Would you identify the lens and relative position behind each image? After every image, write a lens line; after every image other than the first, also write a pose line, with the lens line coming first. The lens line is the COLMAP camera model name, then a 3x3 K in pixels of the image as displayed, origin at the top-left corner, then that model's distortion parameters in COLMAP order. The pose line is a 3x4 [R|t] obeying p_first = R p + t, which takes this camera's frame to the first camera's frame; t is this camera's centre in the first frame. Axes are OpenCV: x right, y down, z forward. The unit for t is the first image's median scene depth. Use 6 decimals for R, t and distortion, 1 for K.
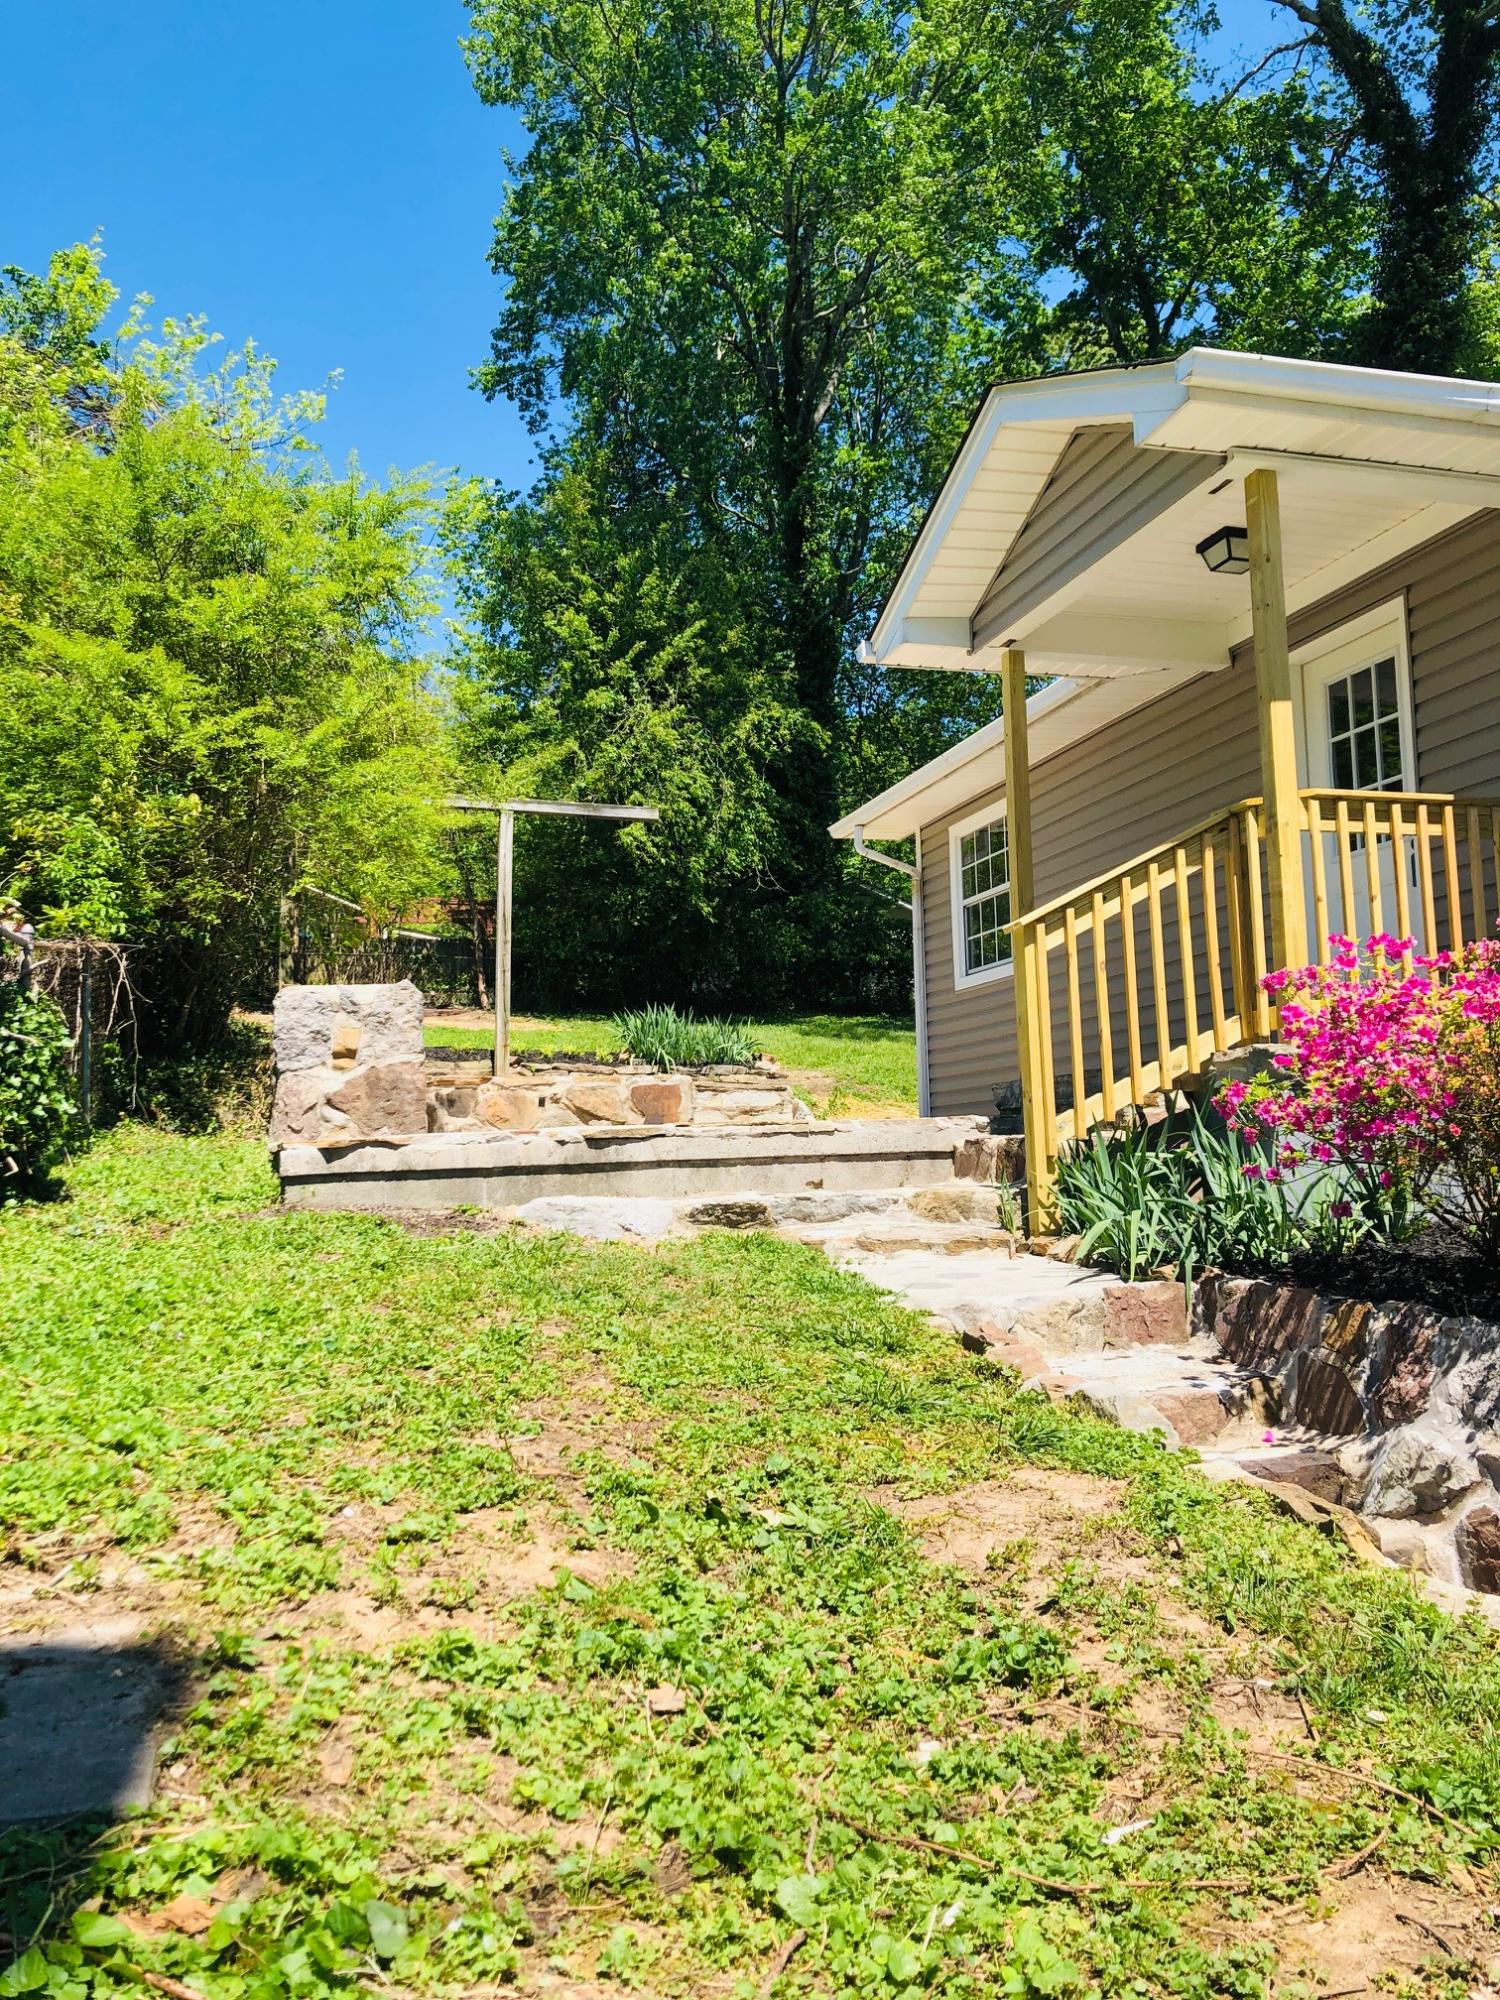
lens RADIAL K [[1621.2, 0, 750.0], [0, 1621.2, 1000.0], [0, 0, 1]] dist [0.006476, 0.017844]
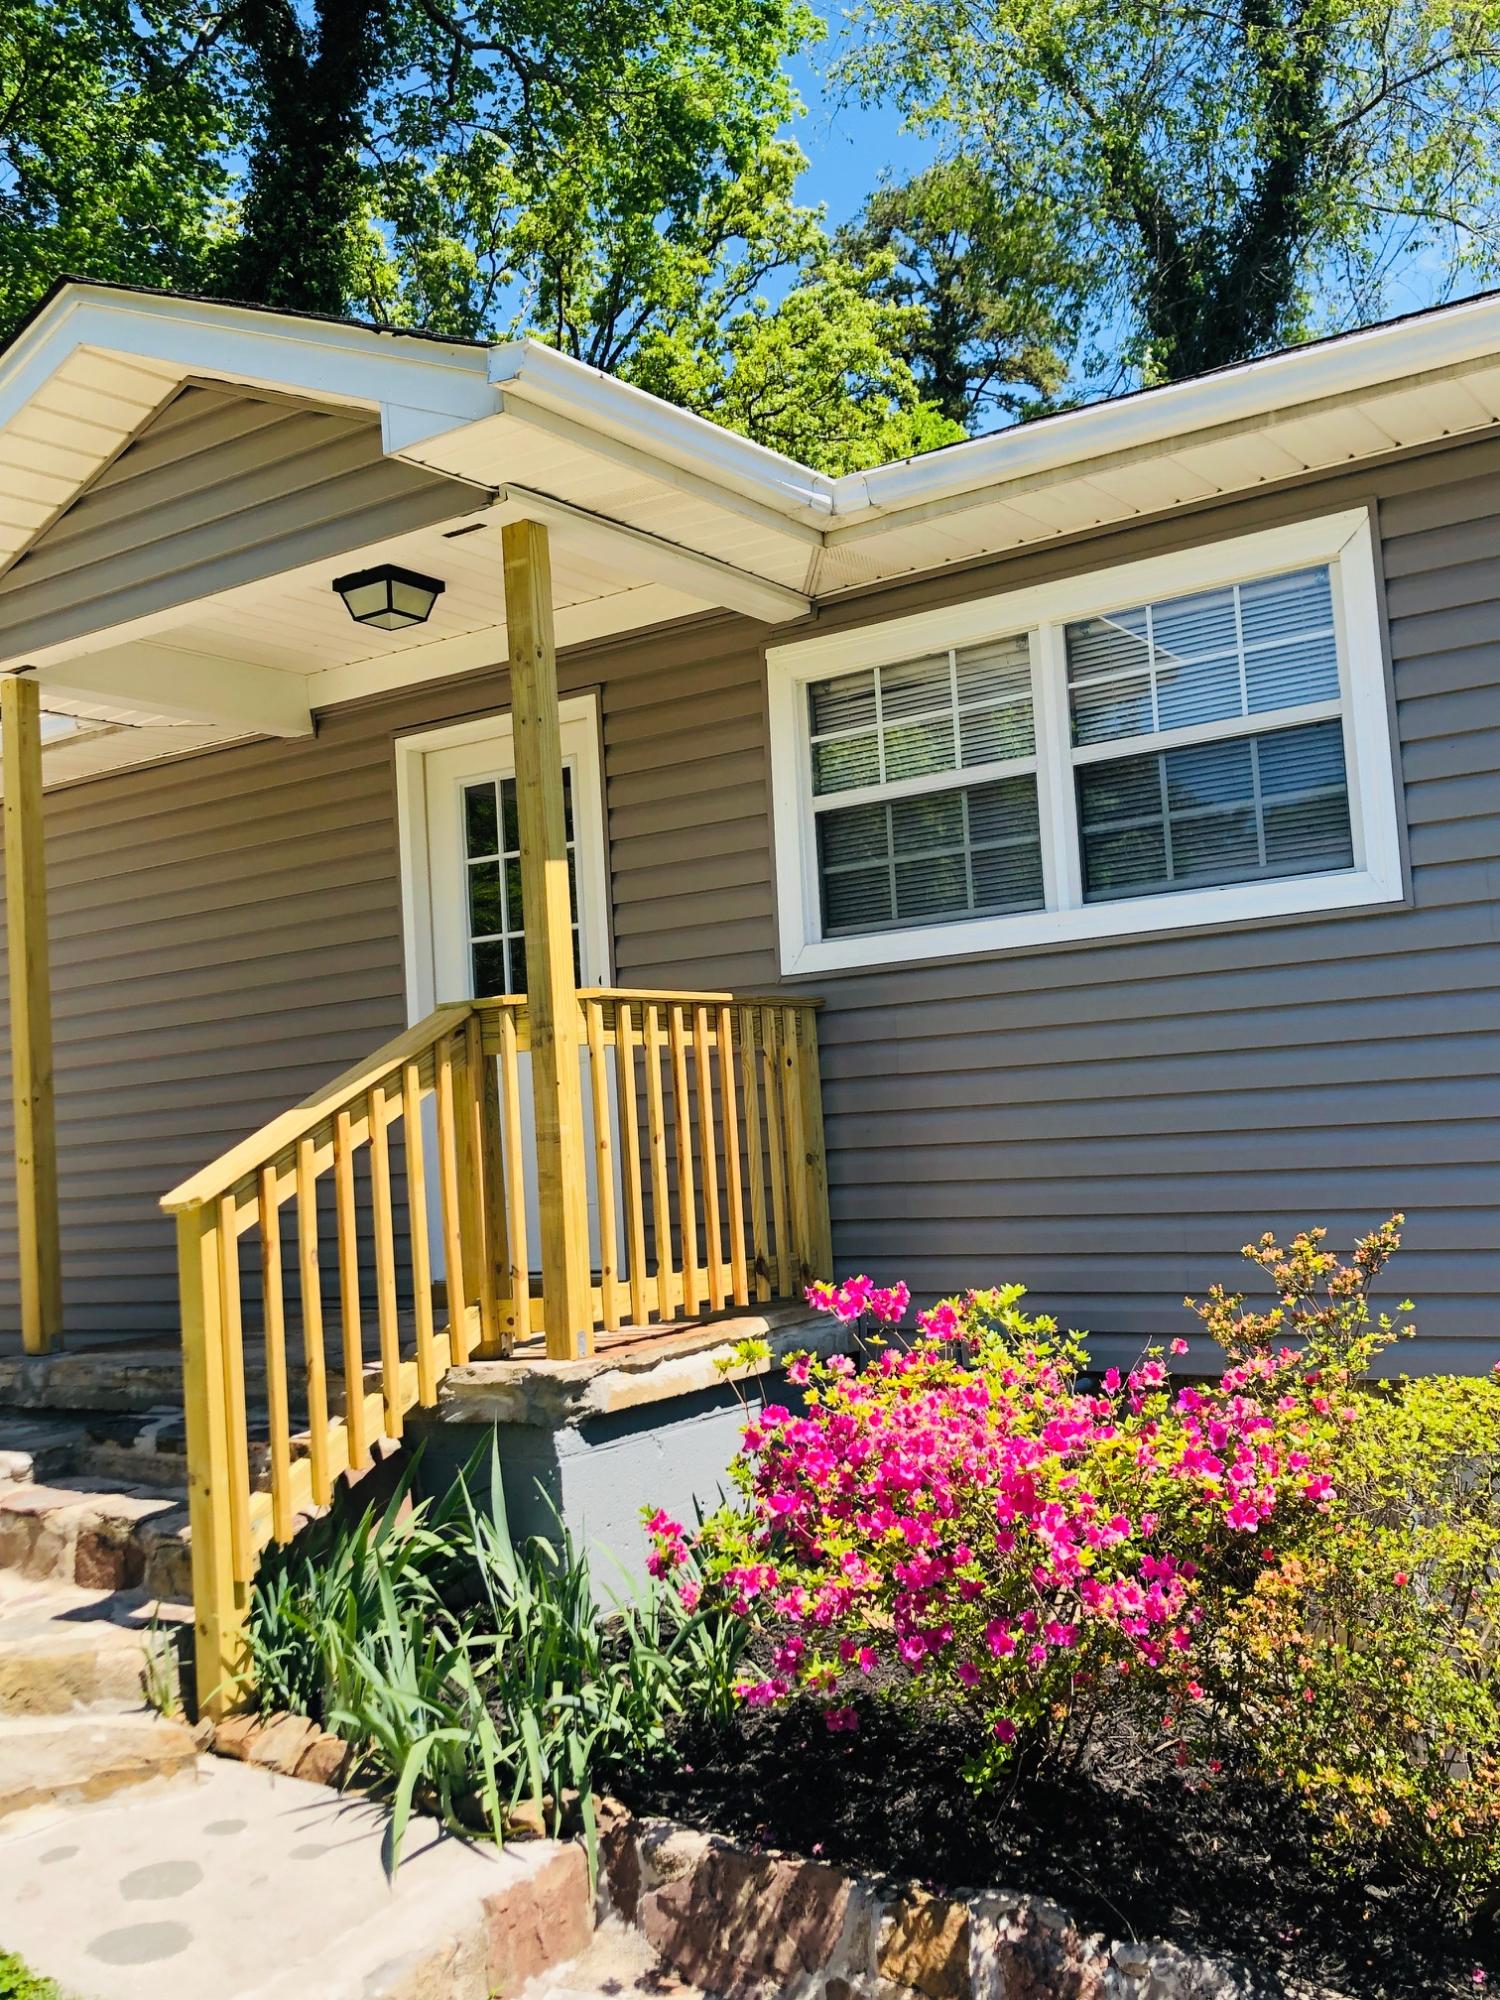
lens RADIAL K [[1890.1, 0, 750.0], [0, 1890.1, 1000.0], [0, 0, 1]] dist [0.029766, 0.000092]
pose [[0.770138, 0.020155, 0.637558, -0.125068], [-0.017780, 0.999791, -0.010129, -0.116042], [-0.637629, -0.003535, 0.770336, 0.318546]]
